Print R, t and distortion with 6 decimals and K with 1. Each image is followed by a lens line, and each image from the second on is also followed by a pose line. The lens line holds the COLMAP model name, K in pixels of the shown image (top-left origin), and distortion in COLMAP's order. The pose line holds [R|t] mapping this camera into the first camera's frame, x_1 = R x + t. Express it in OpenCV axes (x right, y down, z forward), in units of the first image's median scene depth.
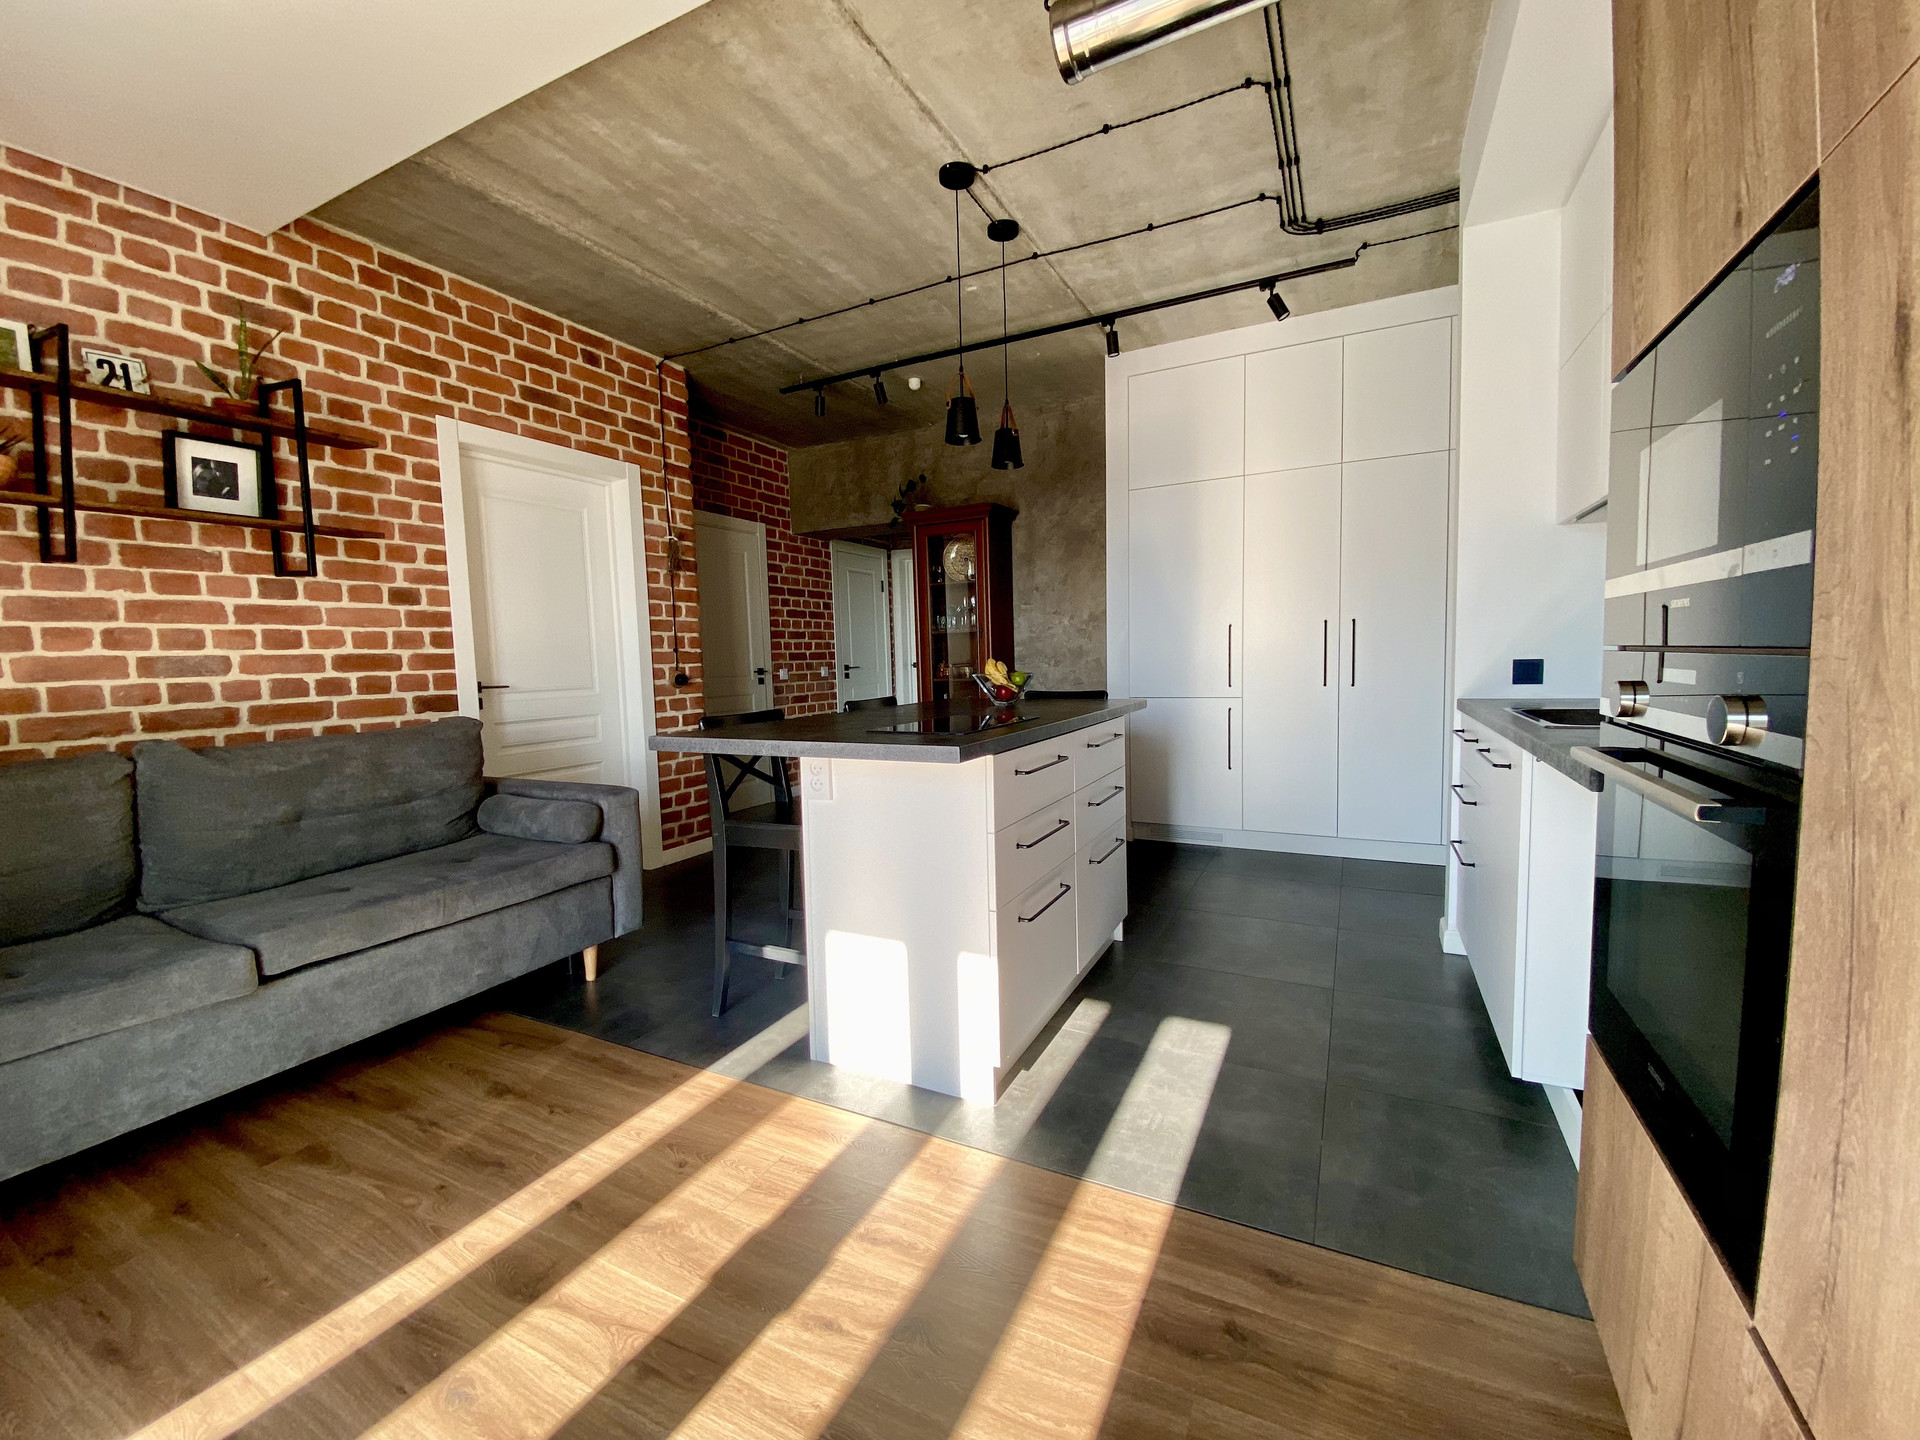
lens RADIAL K [[772.0, 0, 960.0], [0, 772.0, 720.0], [0, 0, 1]] dist [0.001173, -0.013414]
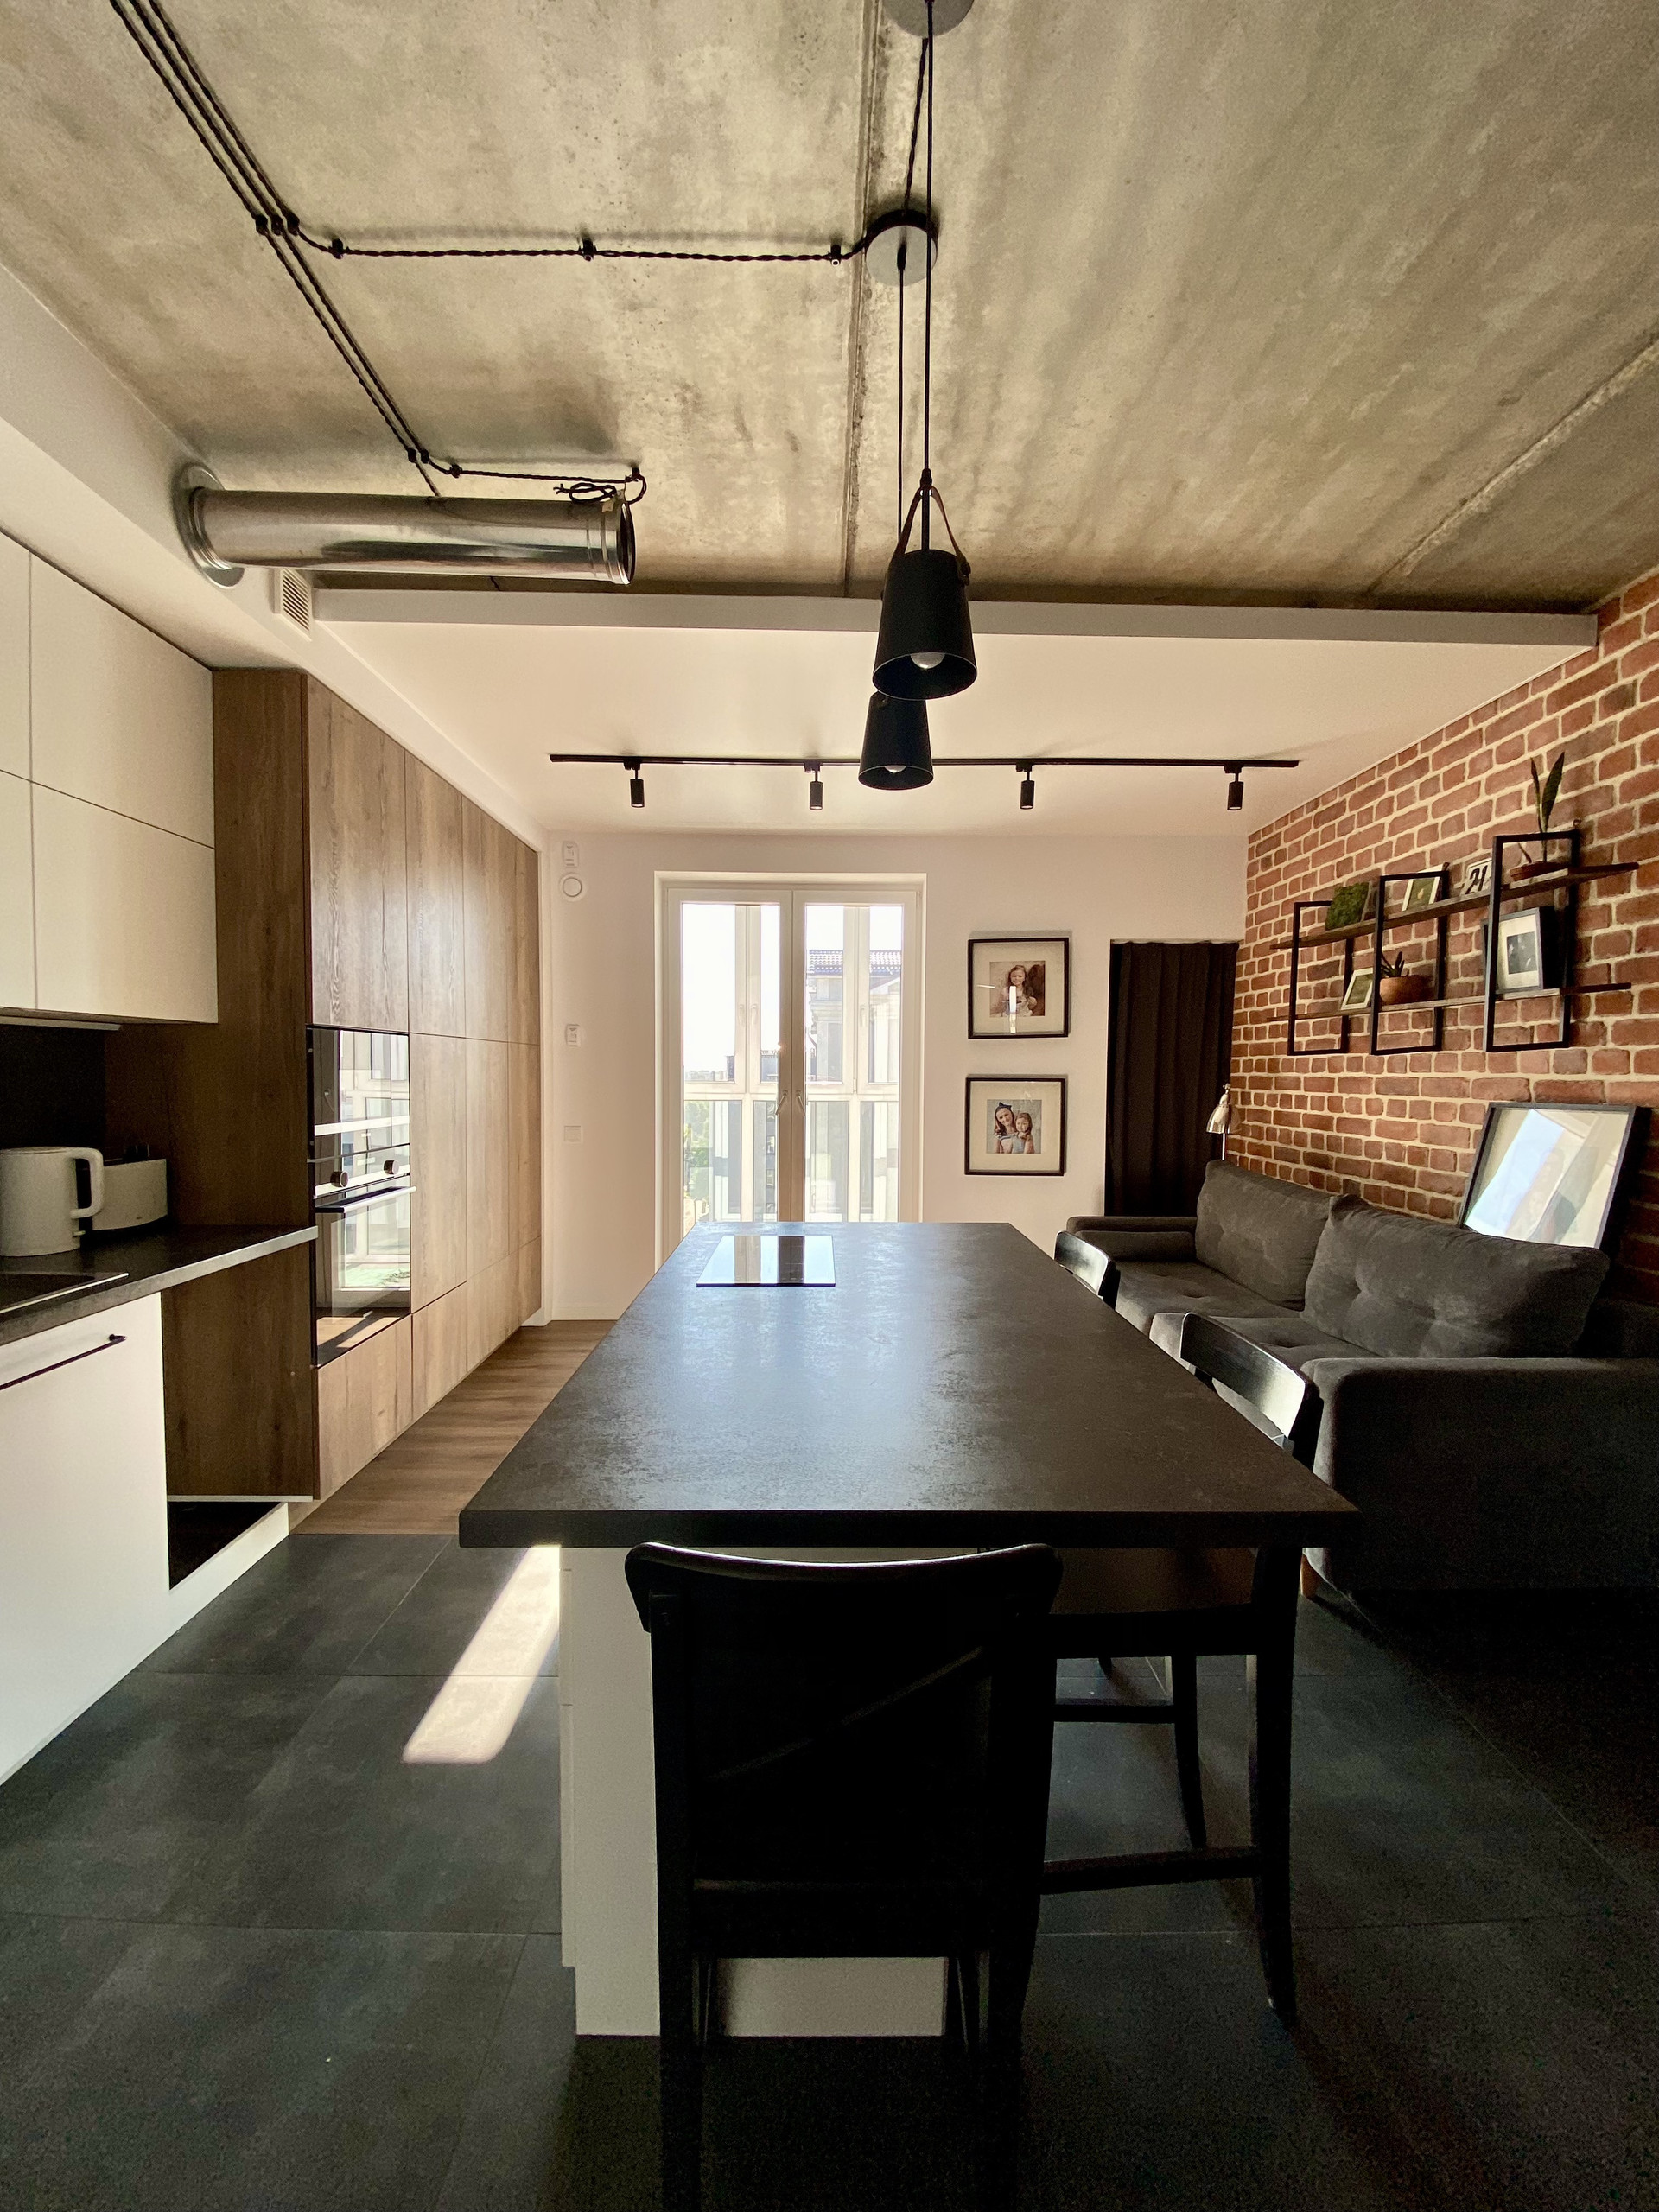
lens RADIAL K [[878.5, 0, 829.5], [0, 878.5, 1106.0], [0, 0, 1]] dist [0.000736, -0.025480]
pose [[-0.889135, 0.038987, -0.455982, 0.317686], [-0.020723, 0.991913, 0.125220, -0.245033], [0.457176, 0.120787, -0.881136, 1.602168]]
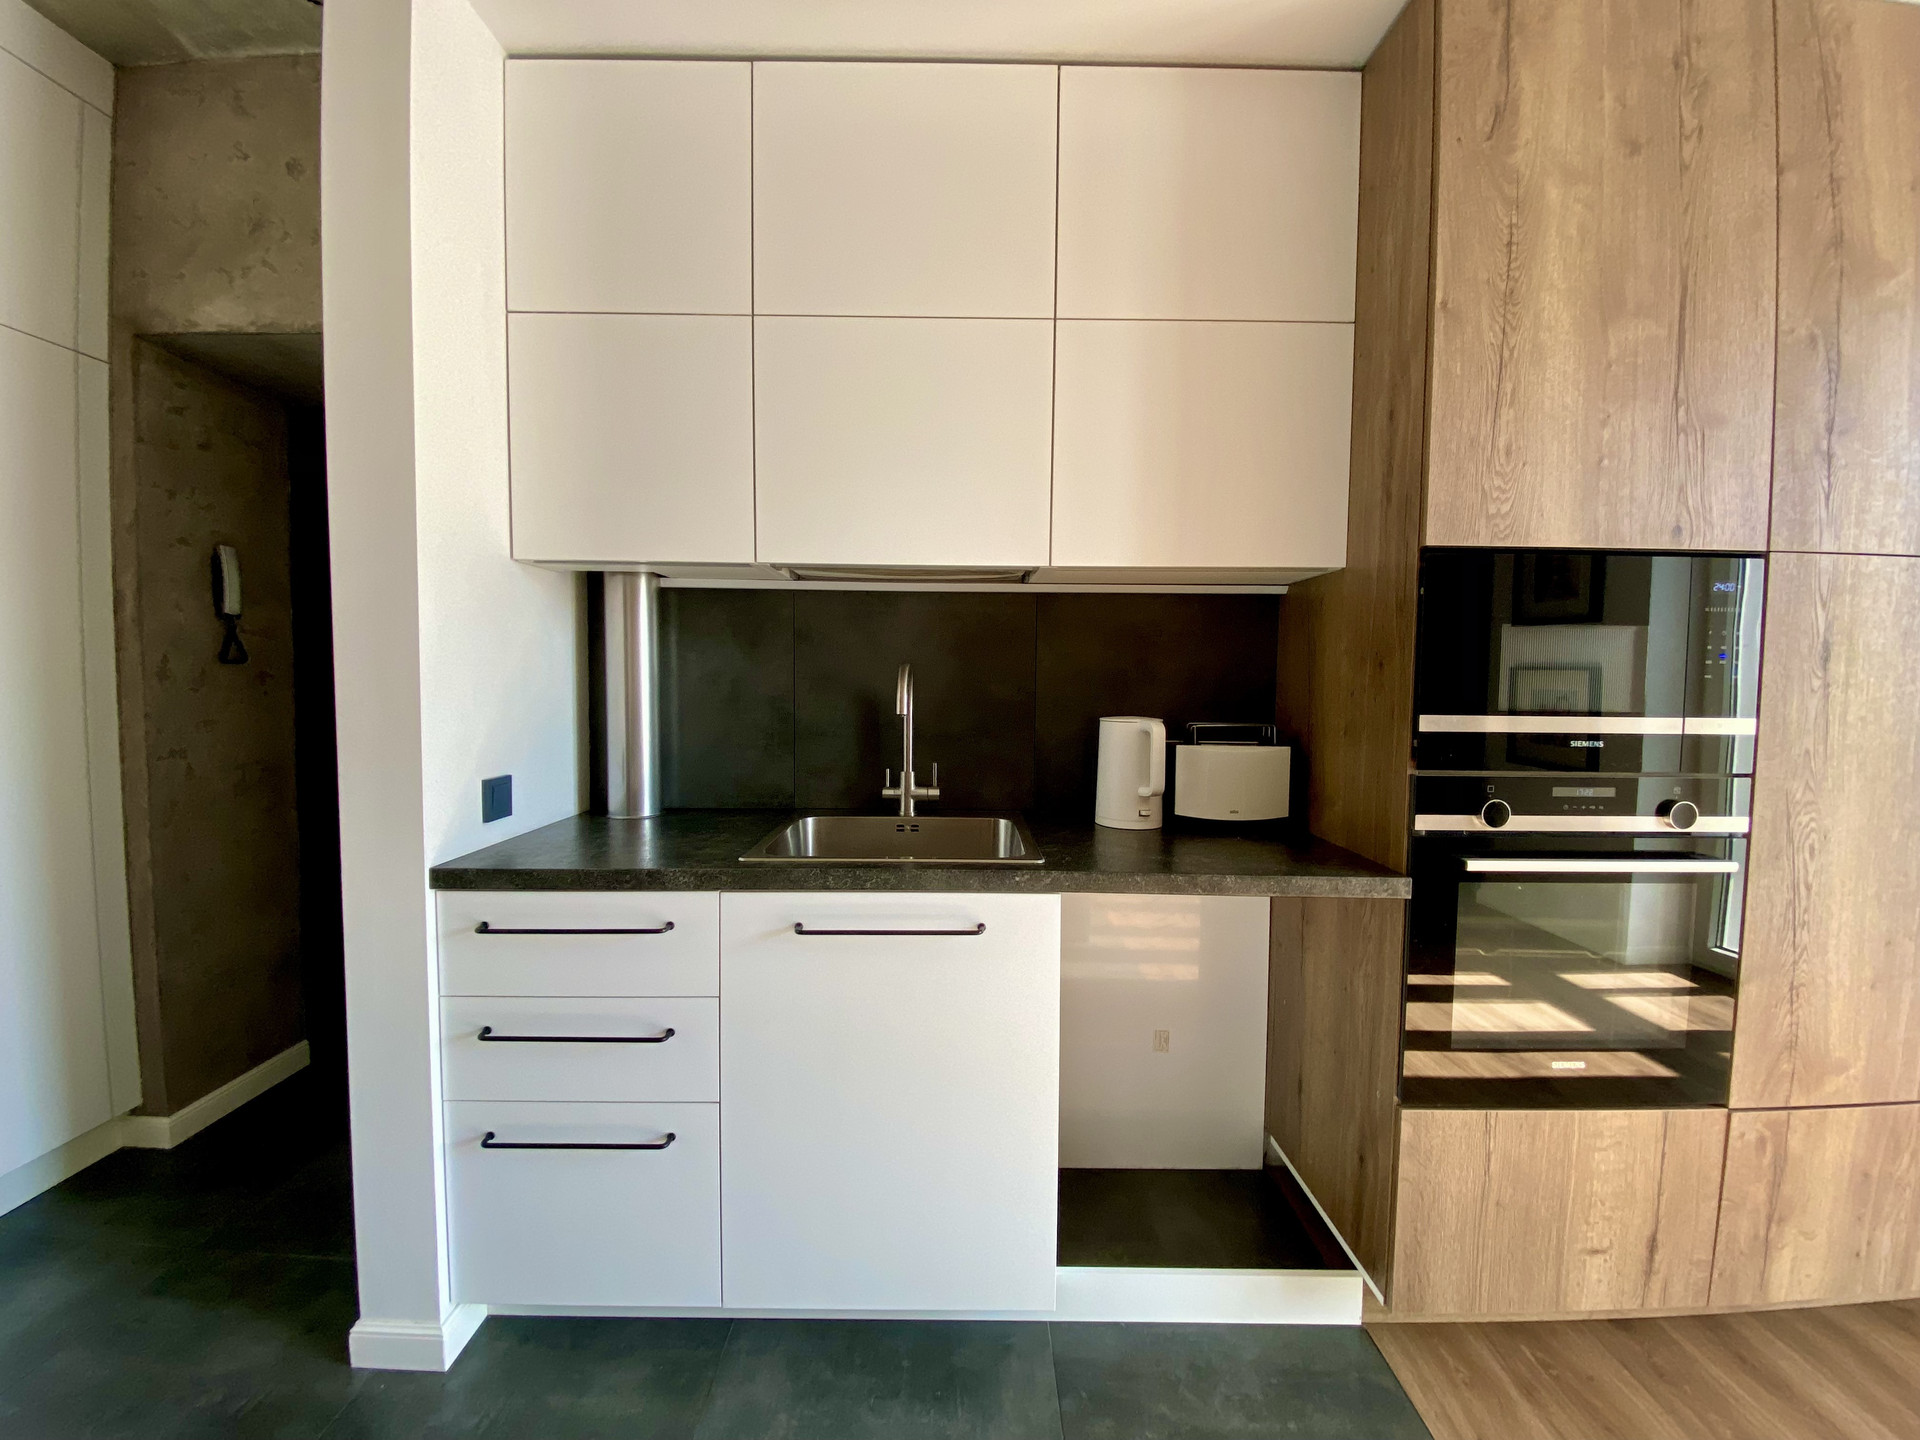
lens RADIAL K [[772.2, 0, 965.1], [0, 772.2, 713.3], [0, 0, 1]] dist [0.030779, -0.020877]
pose [[-0.457123, -0.022301, 0.889124, 0.046819], [0.071482, 0.995530, 0.061721, -0.141525], [-0.886526, 0.091771, -0.453486, 0.980825]]
